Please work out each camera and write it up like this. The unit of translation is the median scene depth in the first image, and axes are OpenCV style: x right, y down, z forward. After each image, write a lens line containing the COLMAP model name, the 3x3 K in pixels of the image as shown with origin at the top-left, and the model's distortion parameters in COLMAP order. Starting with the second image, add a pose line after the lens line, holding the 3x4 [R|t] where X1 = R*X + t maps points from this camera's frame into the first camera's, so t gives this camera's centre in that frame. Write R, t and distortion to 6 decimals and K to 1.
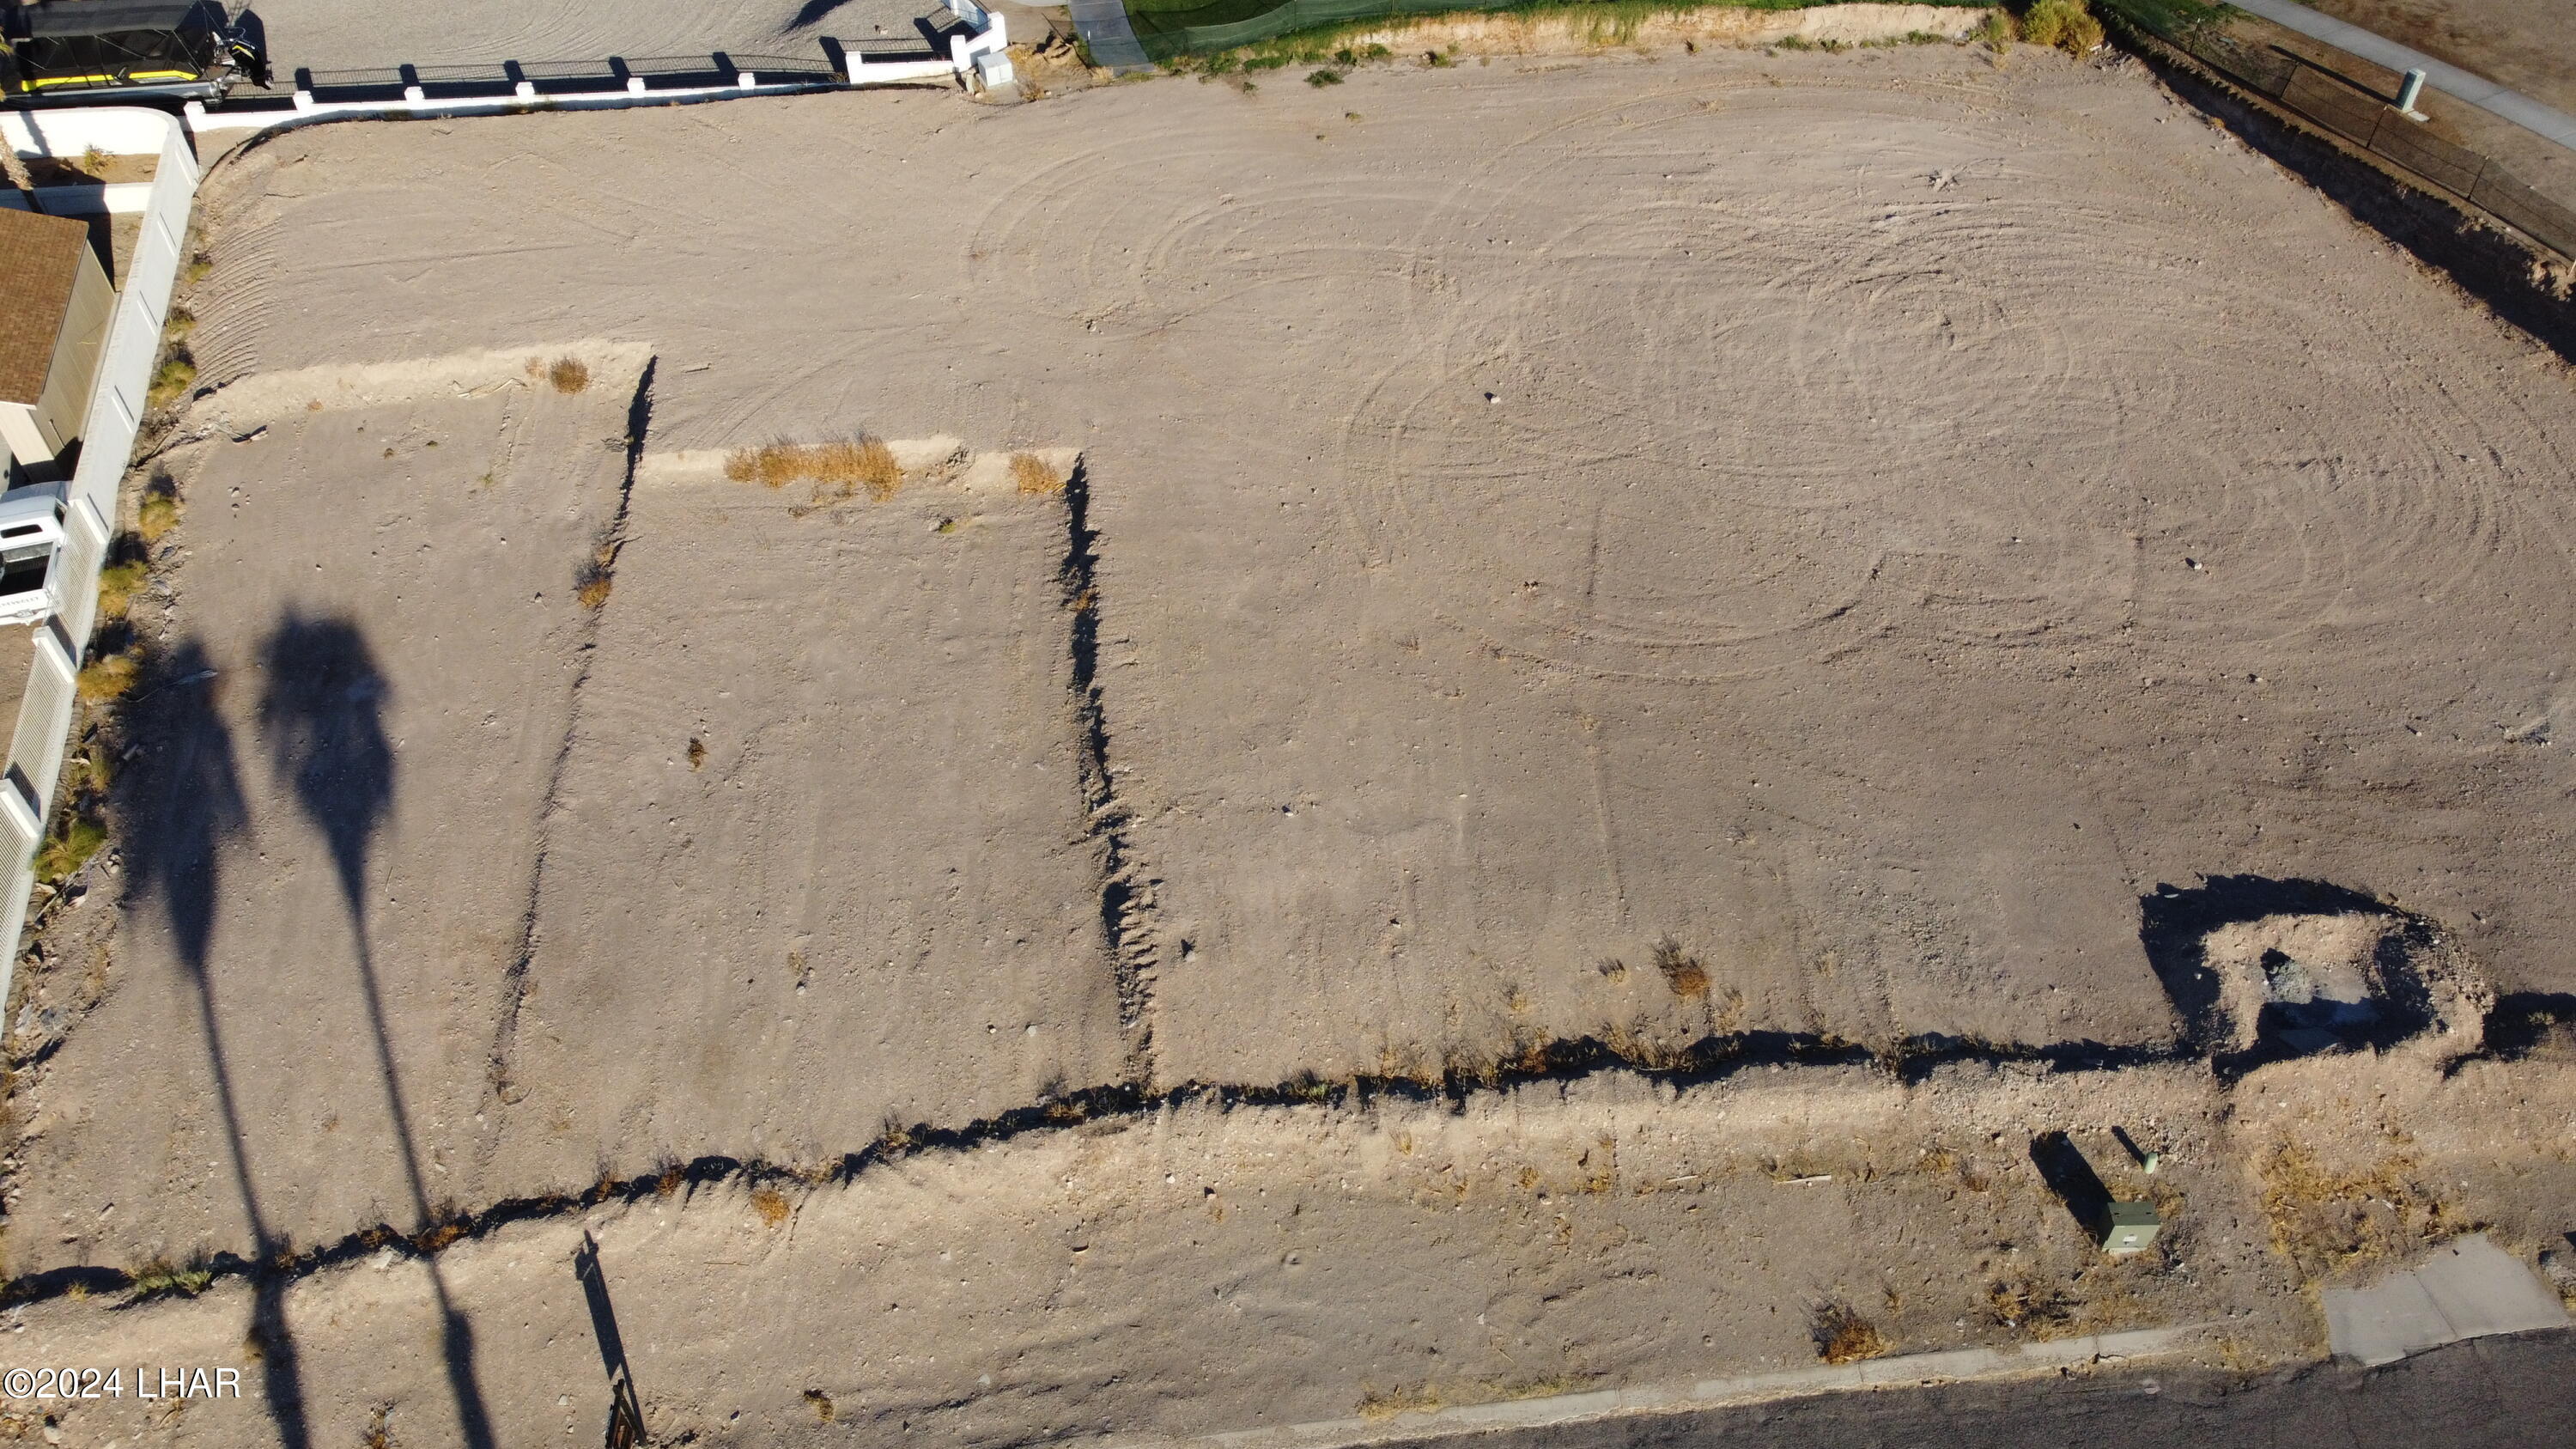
lens RADIAL K [[1920.8, 0, 1281.3], [0, 1920.8, 725.3], [0, 0, 1]] dist [-0.005595, -0.007643]
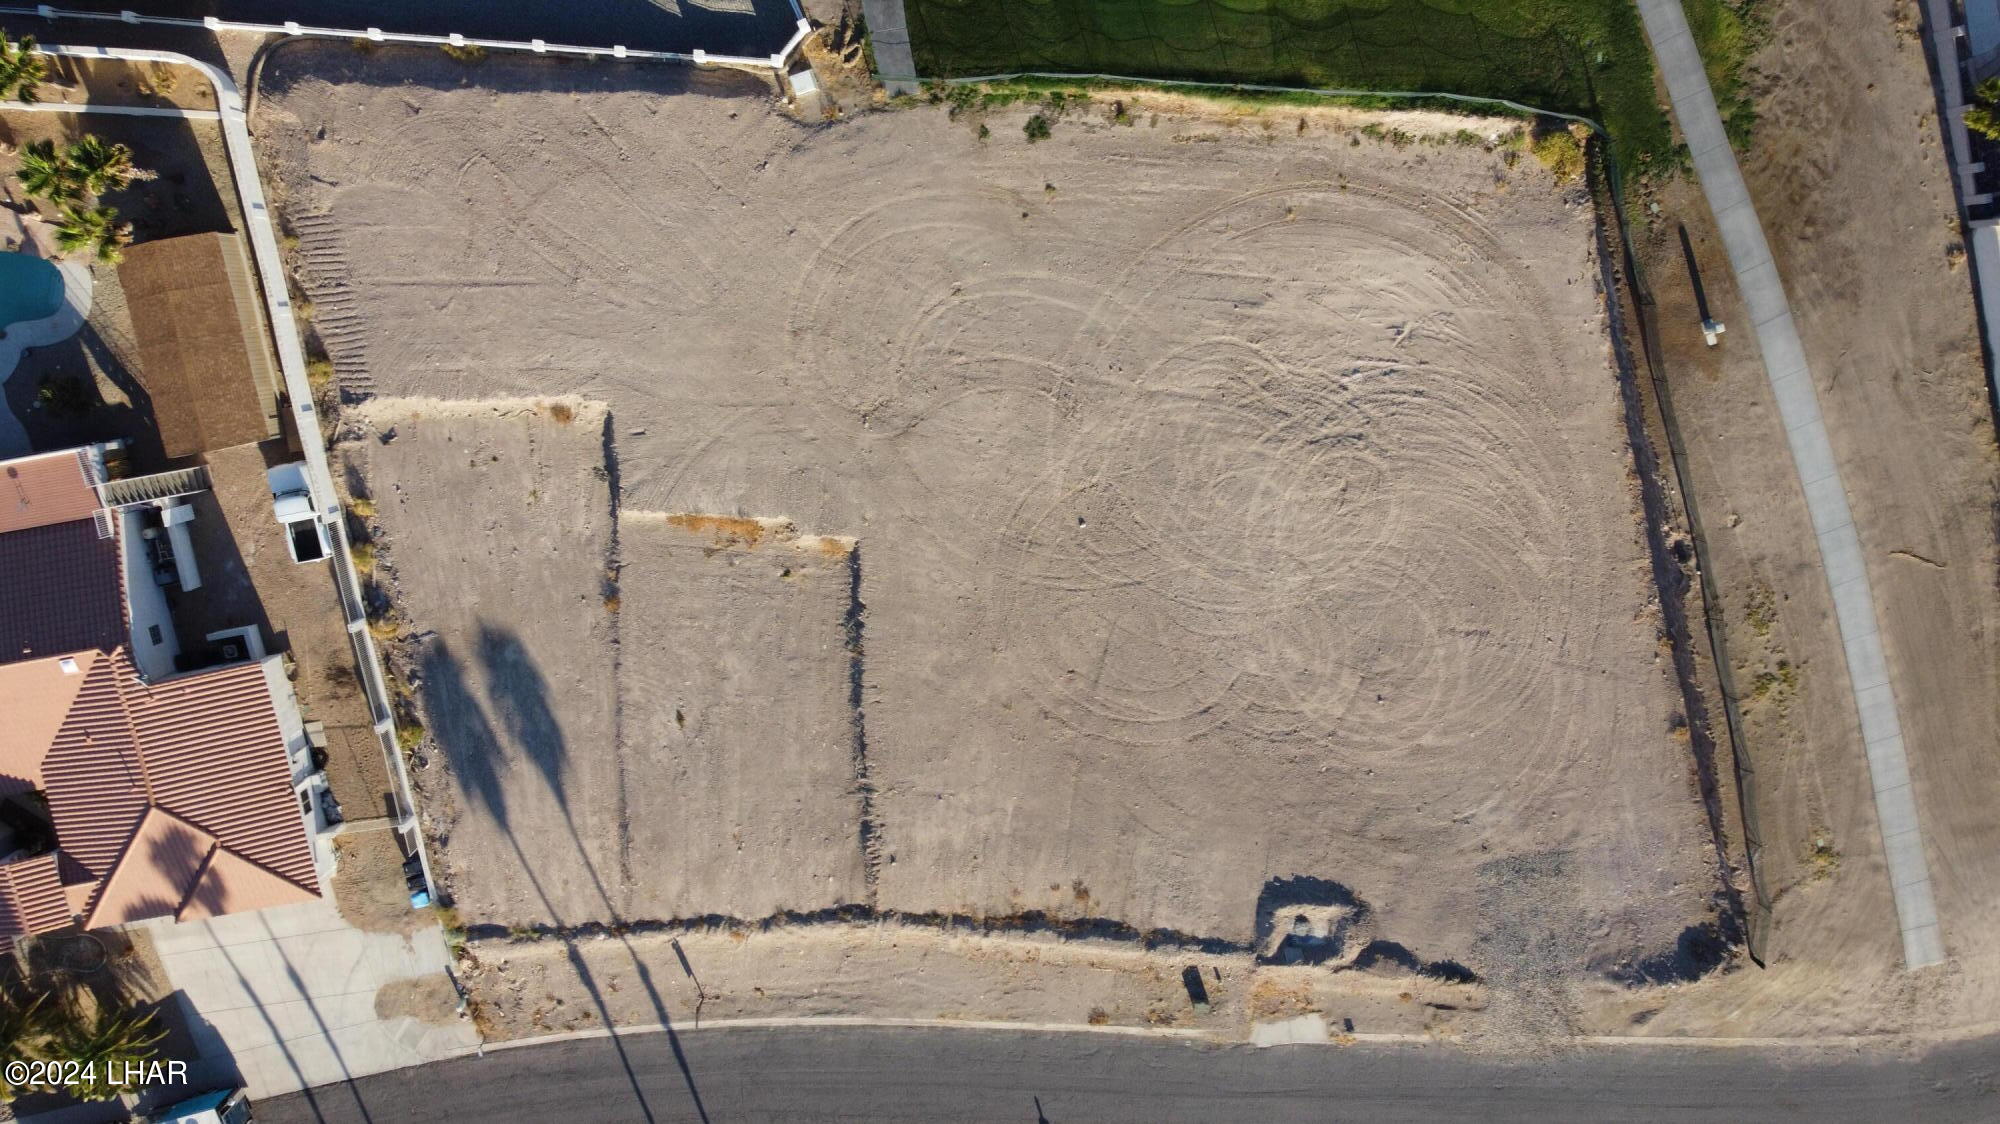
lens RADIAL K [[1491.1, 0, 994.8], [0, 1491.1, 562.6], [0, 0, 1]] dist [-0.005595, -0.007643]
pose [[0.992616, 0.096604, 0.073361, -0.077285], [-0.115944, 0.577856, 0.807861, -1.355419], [0.035651, -0.810401, 0.584789, 0.132940]]
